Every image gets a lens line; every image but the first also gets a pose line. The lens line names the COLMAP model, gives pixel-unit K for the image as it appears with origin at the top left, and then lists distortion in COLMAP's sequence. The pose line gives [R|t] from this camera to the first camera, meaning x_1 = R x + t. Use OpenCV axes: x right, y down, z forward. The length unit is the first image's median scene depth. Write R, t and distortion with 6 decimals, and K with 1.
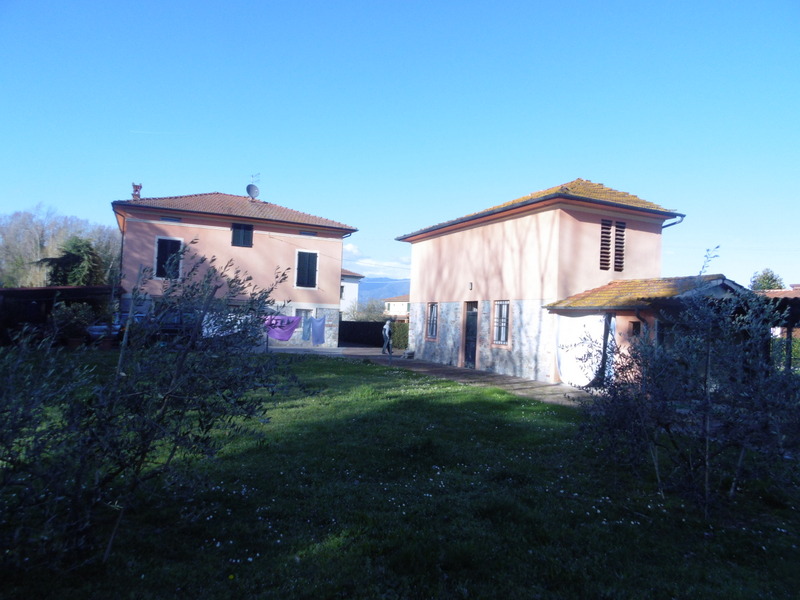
lens RADIAL K [[592.6, 0, 400.0], [0, 592.6, 300.0], [0, 0, 1]] dist [-0.000806, -0.000285]
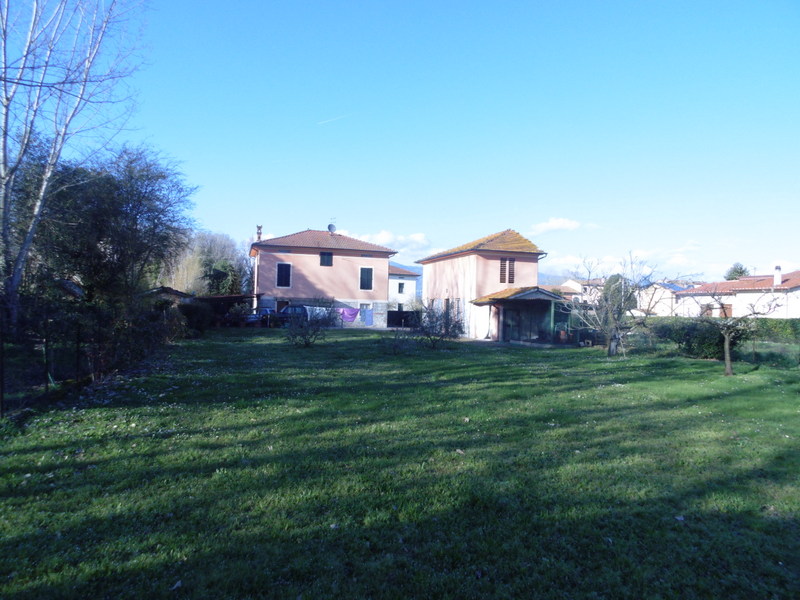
lens RADIAL K [[592.6, 0, 400.0], [0, 592.6, 300.0], [0, 0, 1]] dist [-0.000806, -0.000285]
pose [[0.990950, -0.019854, -0.132756, 0.161556], [0.022139, 0.999631, 0.015758, -0.019607], [0.132394, -0.018555, 0.991023, -0.639815]]
